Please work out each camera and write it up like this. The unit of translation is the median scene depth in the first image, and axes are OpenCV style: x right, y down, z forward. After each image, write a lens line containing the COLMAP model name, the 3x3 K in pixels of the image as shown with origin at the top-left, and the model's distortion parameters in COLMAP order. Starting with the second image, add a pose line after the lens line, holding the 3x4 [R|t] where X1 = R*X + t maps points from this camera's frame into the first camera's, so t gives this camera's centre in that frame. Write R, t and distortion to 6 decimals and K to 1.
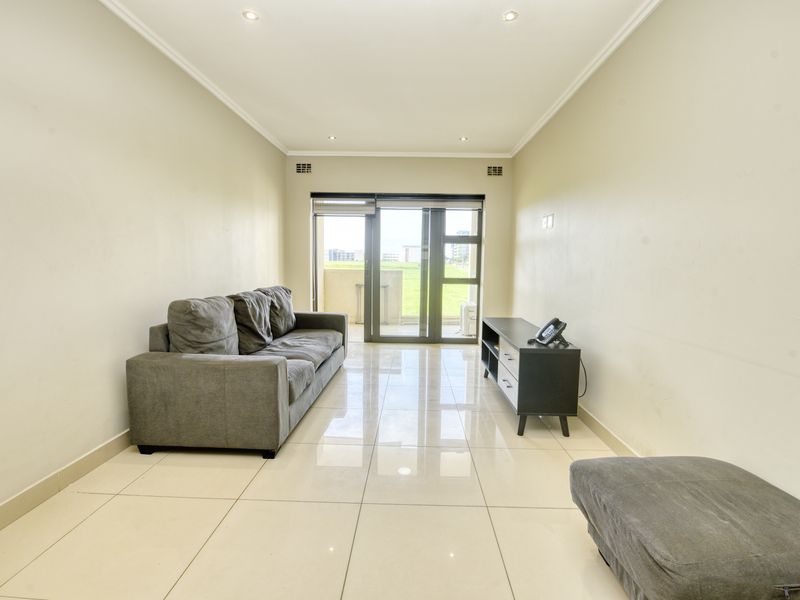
lens RADIAL K [[389.1, 0, 403.9], [0, 389.1, 299.9], [0, 0, 1]] dist [-0.006754, -0.002318]
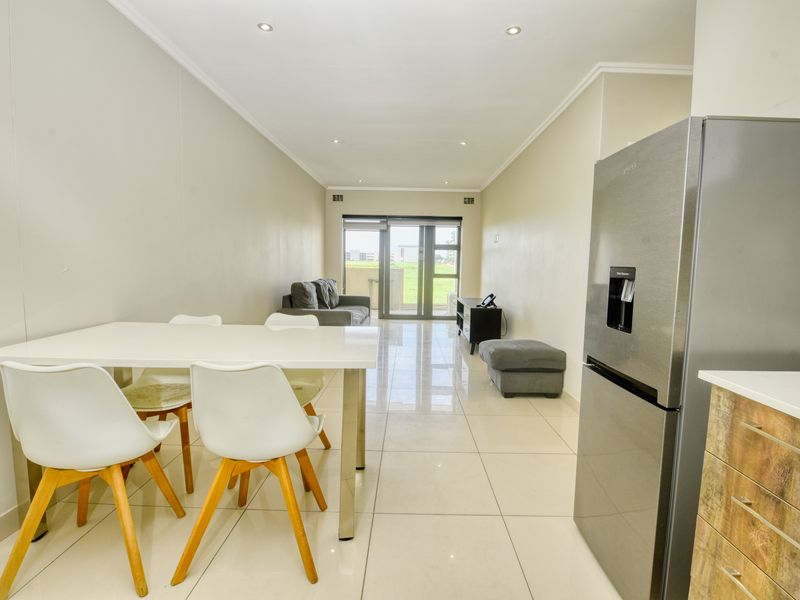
lens RADIAL K [[389.1, 0, 400.3], [0, 389.1, 300.2], [0, 0, 1]] dist [-0.006754, -0.002318]
pose [[0.999995, 0.001404, 0.002774, -0.027177], [-0.001406, 0.999999, 0.000706, 0.041116], [-0.002773, -0.000710, 0.999996, -0.449819]]
